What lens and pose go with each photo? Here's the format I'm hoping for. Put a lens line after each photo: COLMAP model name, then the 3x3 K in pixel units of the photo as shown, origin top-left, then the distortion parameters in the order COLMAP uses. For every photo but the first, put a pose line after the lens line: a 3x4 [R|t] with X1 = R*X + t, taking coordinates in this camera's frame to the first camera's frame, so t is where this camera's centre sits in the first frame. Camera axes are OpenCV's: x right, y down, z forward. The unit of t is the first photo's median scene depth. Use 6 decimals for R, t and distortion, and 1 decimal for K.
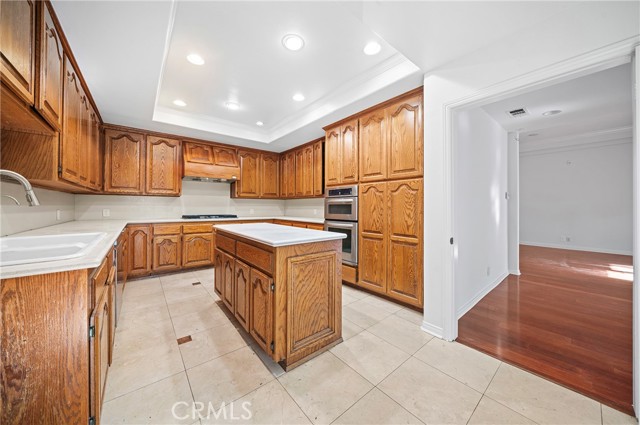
lens RADIAL K [[223.6, 0, 322.6], [0, 223.6, 208.5], [0, 0, 1]] dist [-0.000660, -0.000104]
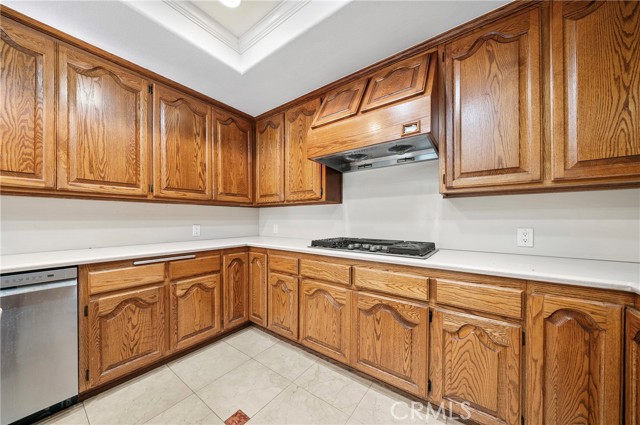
lens RADIAL K [[219.6, 0, 324.2], [0, 219.6, 216.4], [0, 0, 1]] dist [-0.000424, -0.000043]
pose [[0.240716, -0.012744, -0.970512, -0.140008], [-0.003762, 0.999894, -0.014063, -0.014113], [0.970588, 0.007037, 0.240643, 0.943097]]
